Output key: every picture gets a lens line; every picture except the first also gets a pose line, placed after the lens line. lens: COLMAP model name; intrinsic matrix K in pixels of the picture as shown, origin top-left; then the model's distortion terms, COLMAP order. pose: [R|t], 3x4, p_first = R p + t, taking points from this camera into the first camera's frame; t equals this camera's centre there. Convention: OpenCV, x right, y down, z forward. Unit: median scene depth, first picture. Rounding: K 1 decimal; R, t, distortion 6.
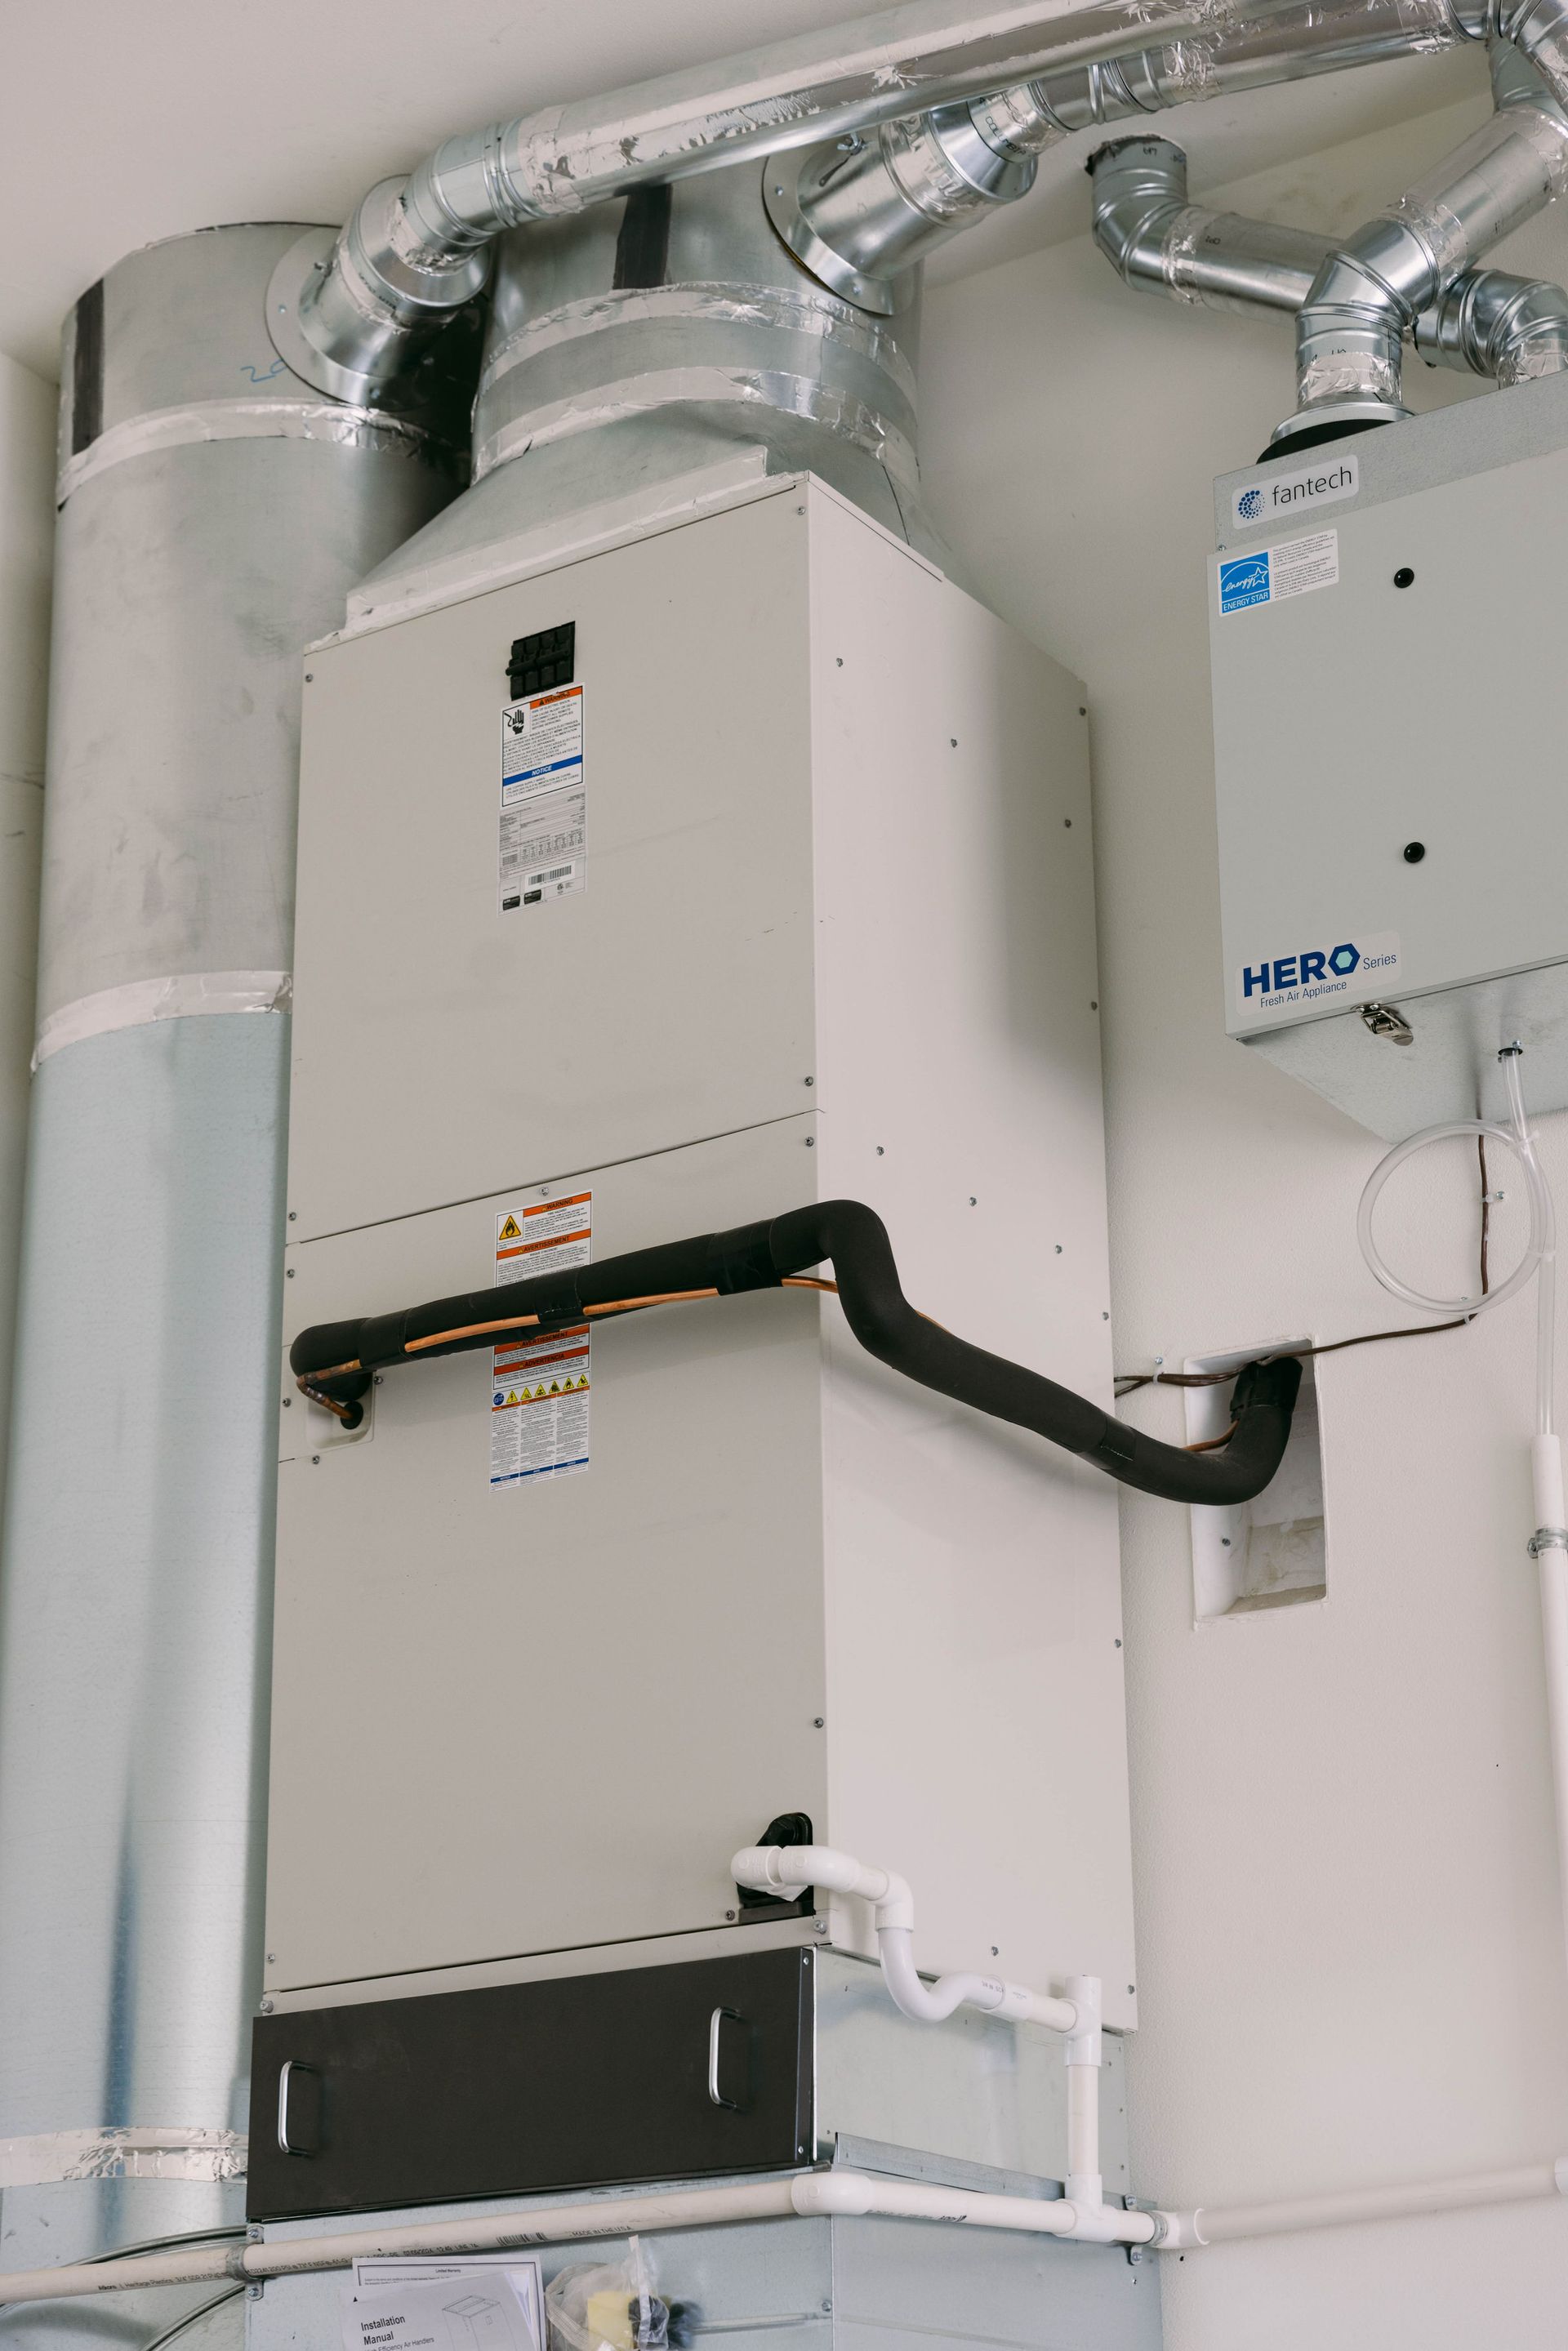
lens RADIAL K [[4412.8, 0, 784.0], [0, 4412.8, 1175.5], [0, 0, 1]] dist [0.009255, 0.272714]
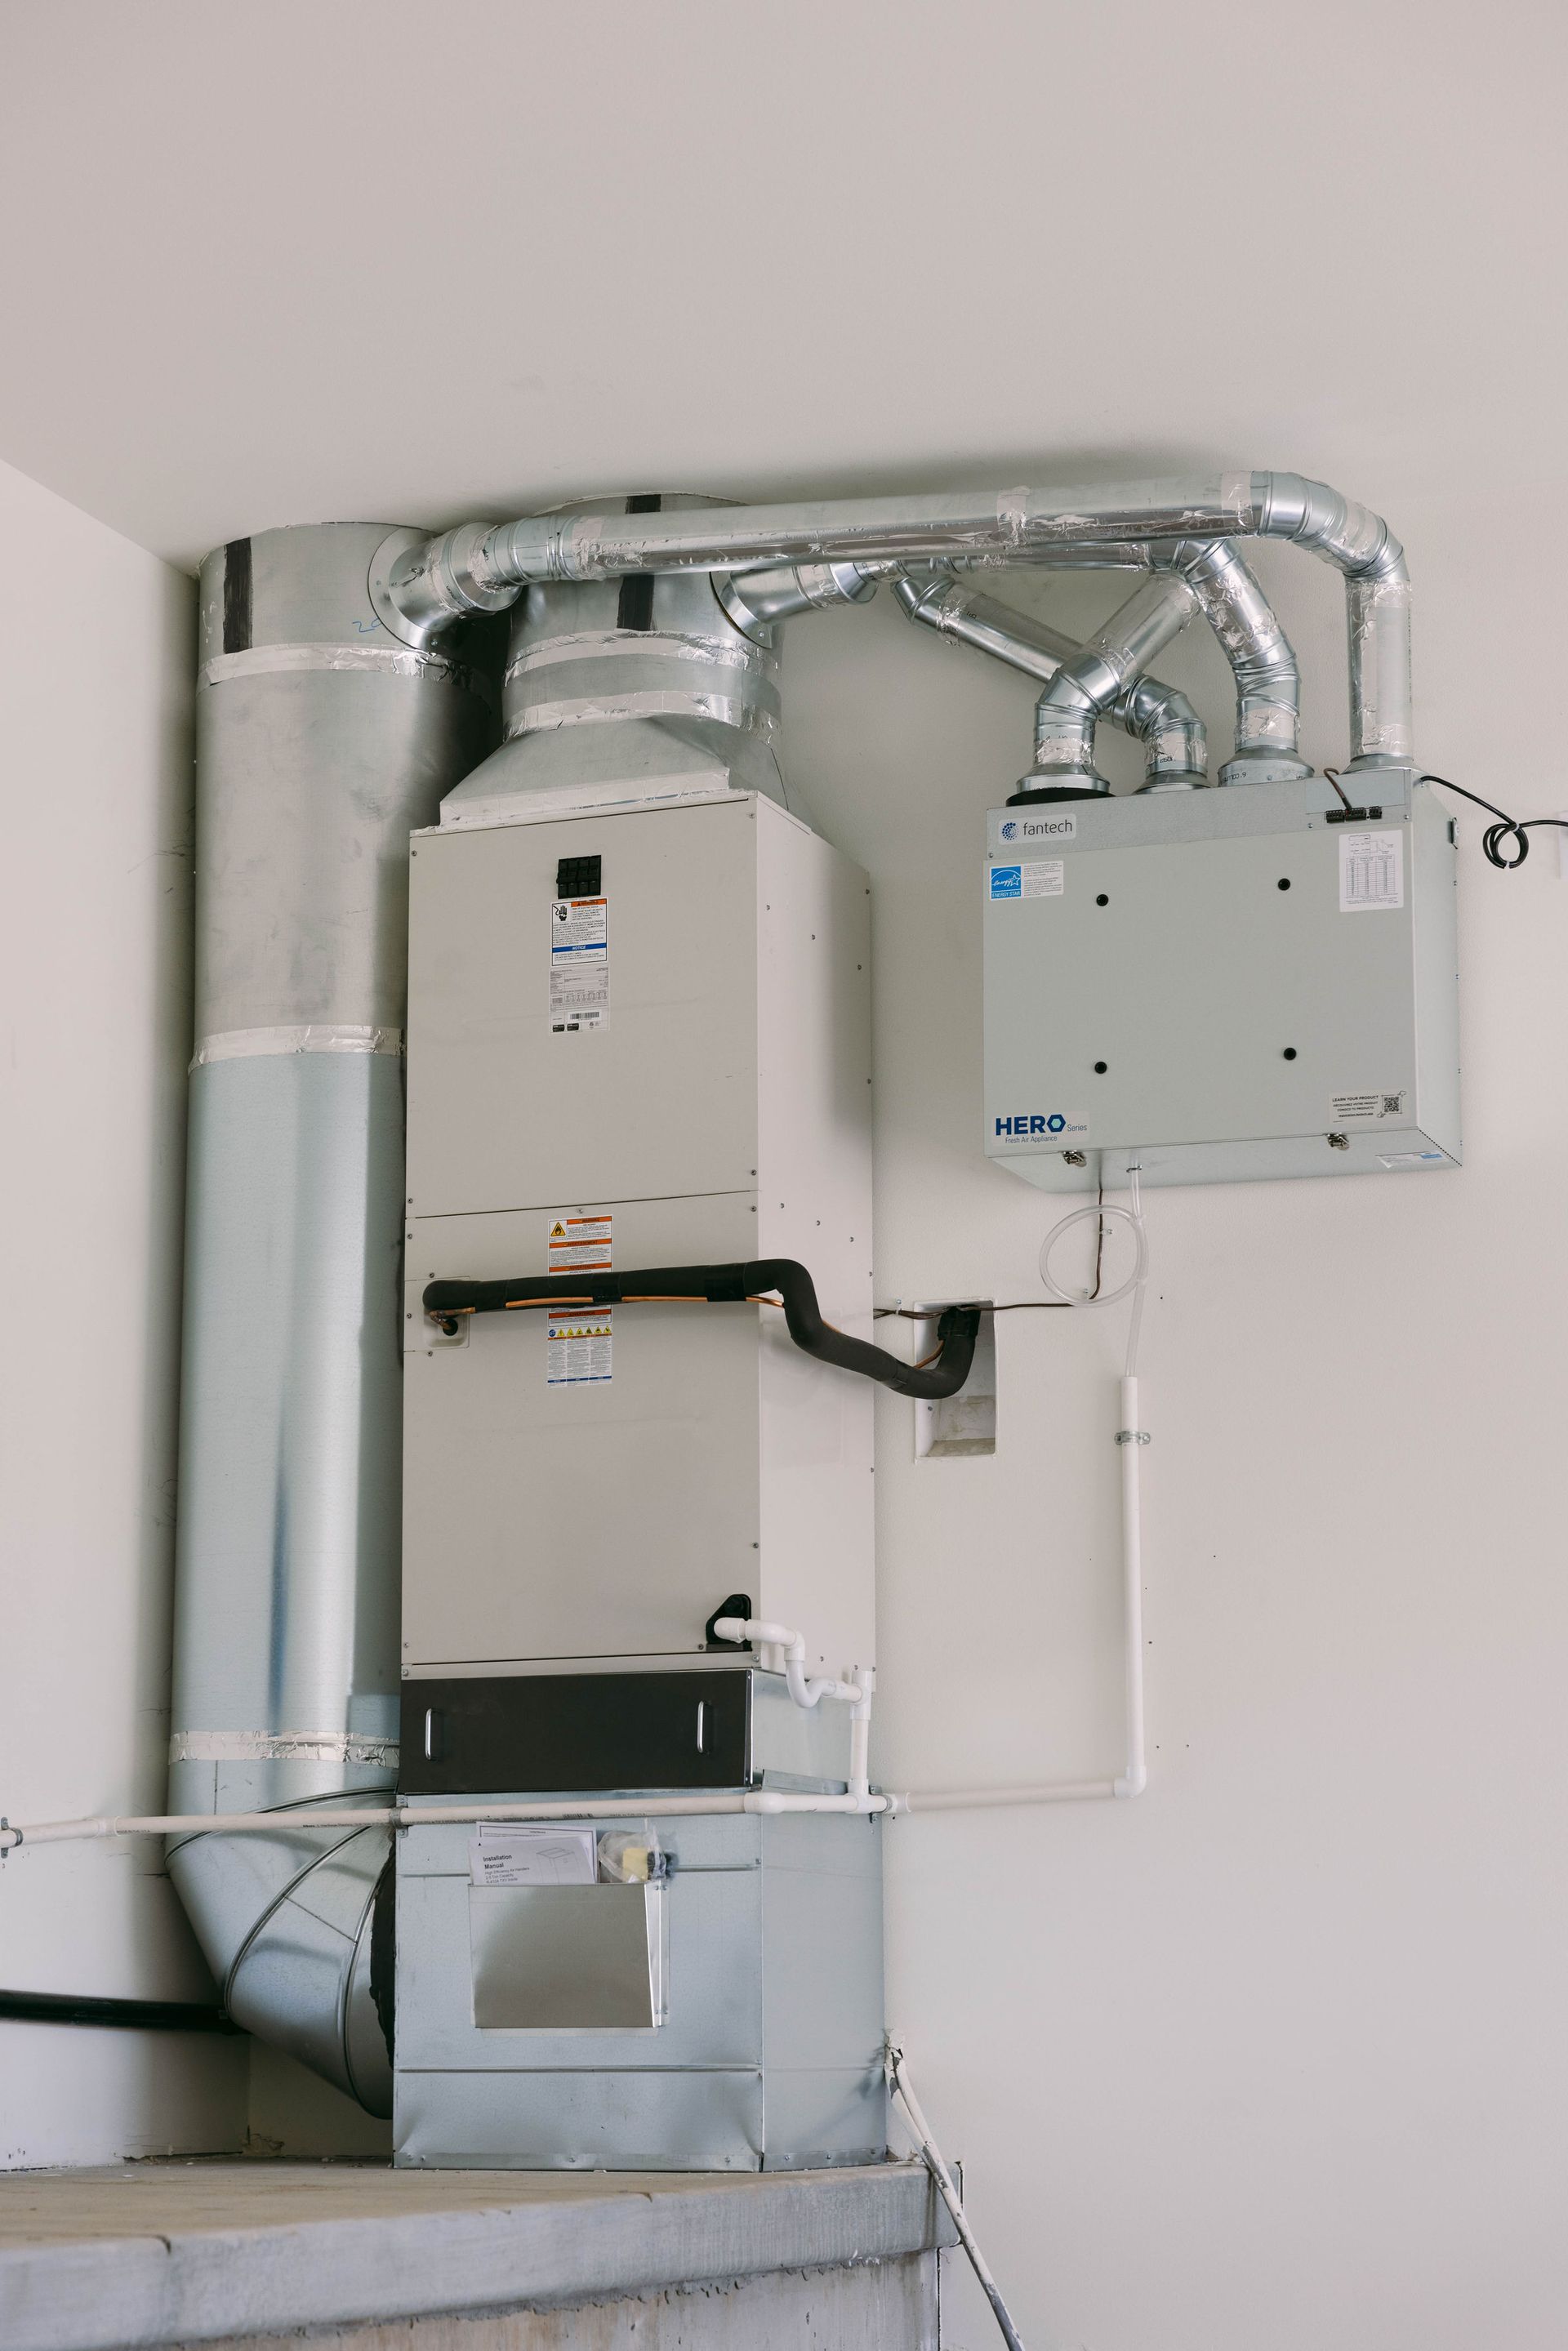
lens RADIAL K [[4412.8, 0, 784.0], [0, 4412.8, 1175.5], [0, 0, 1]] dist [0.009255, 0.272714]
pose [[0.975165, 0.048553, 0.216091, -0.348393], [-0.083860, 0.983975, 0.157353, -0.286348], [-0.204988, -0.171566, 0.963610, -0.666631]]
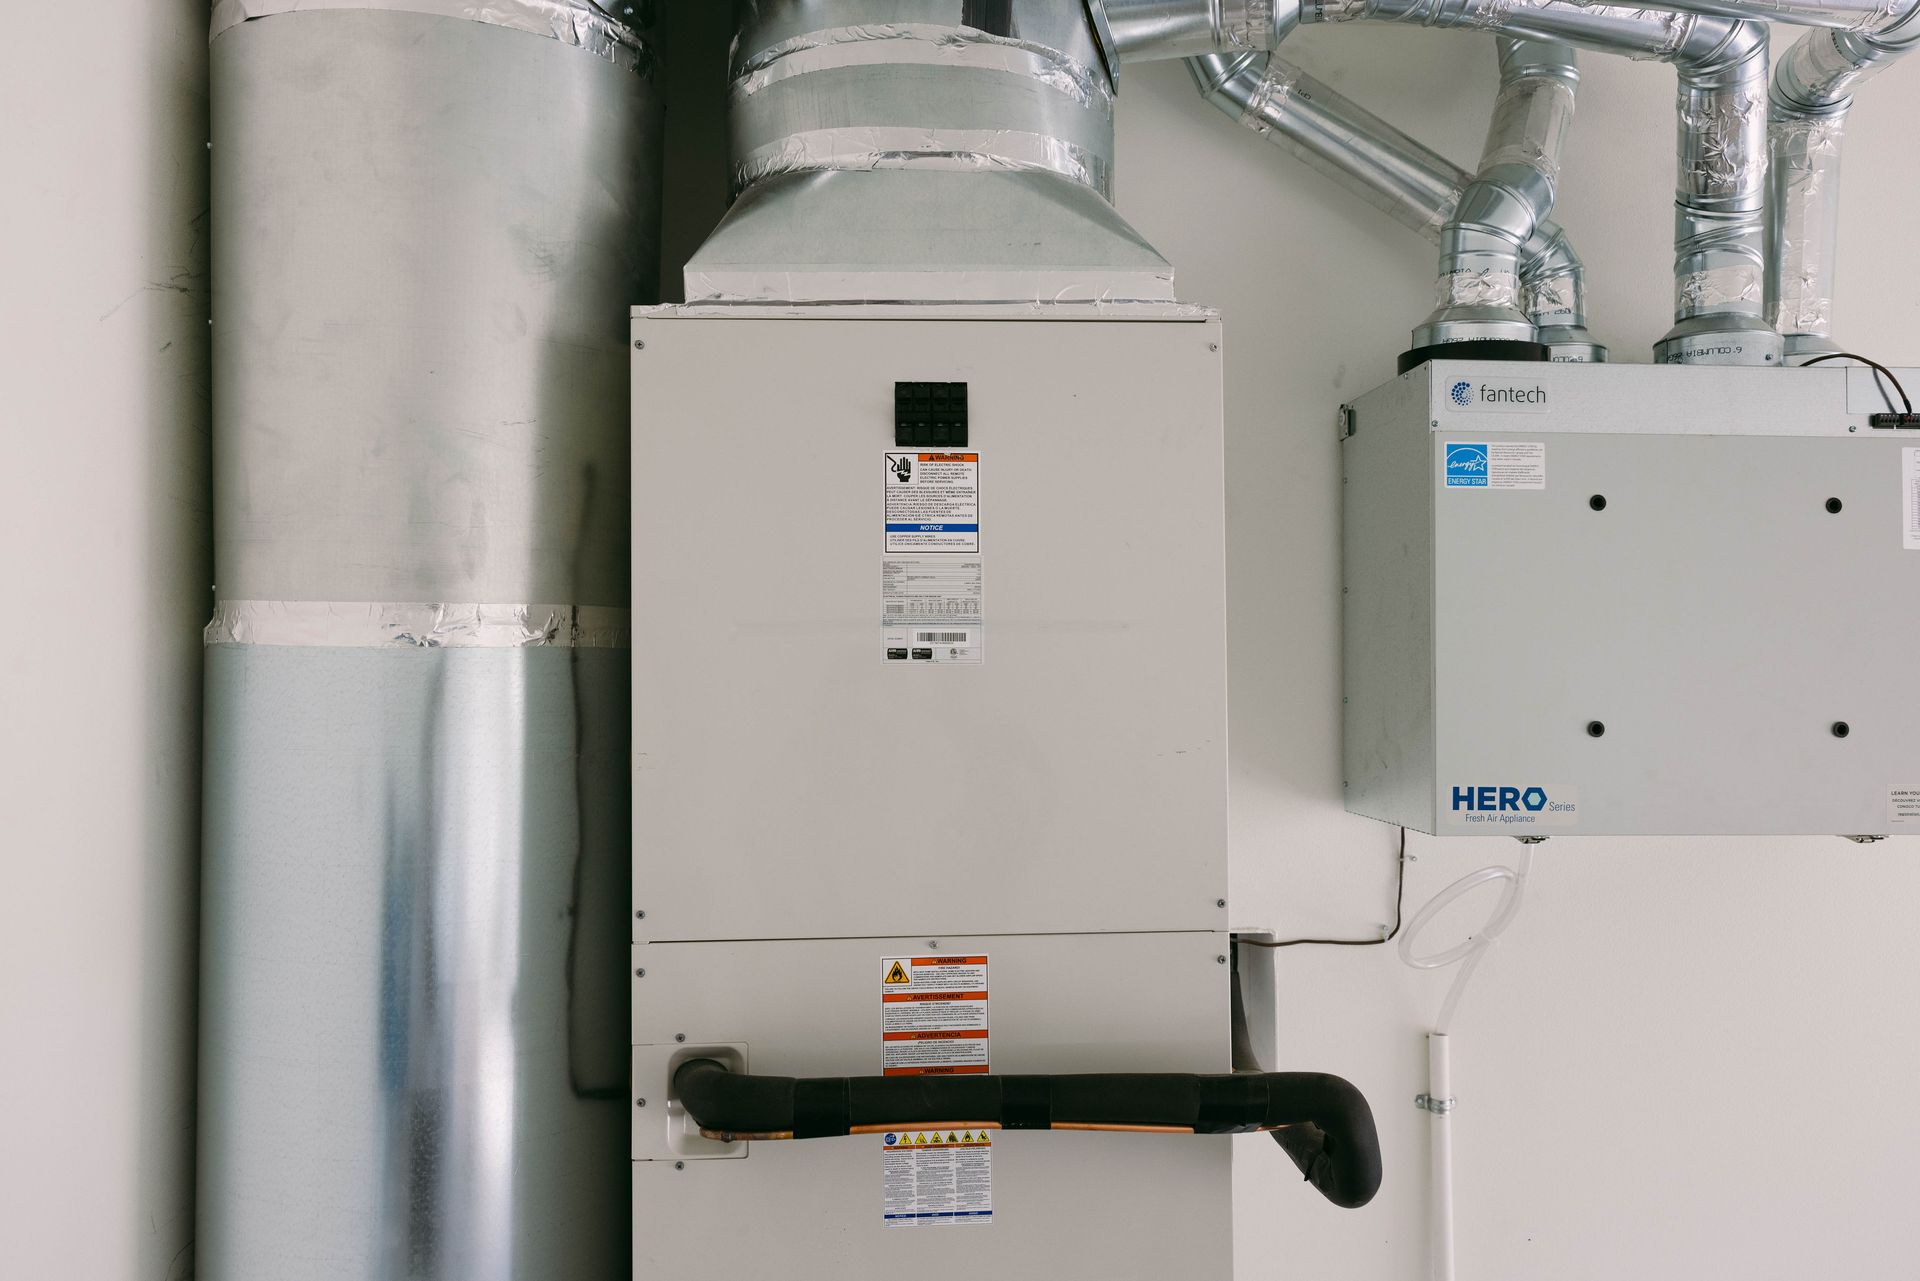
lens RADIAL K [[1508.9, 0, 960.0], [0, 1508.9, 640.5], [0, 0, 1]] dist [0.003469, -0.000191]
pose [[0.794985, 0.020891, 0.606269, -0.280264], [-0.216516, 0.943353, 0.251406, -0.165055], [-0.566674, -0.331131, 0.754475, 0.735442]]
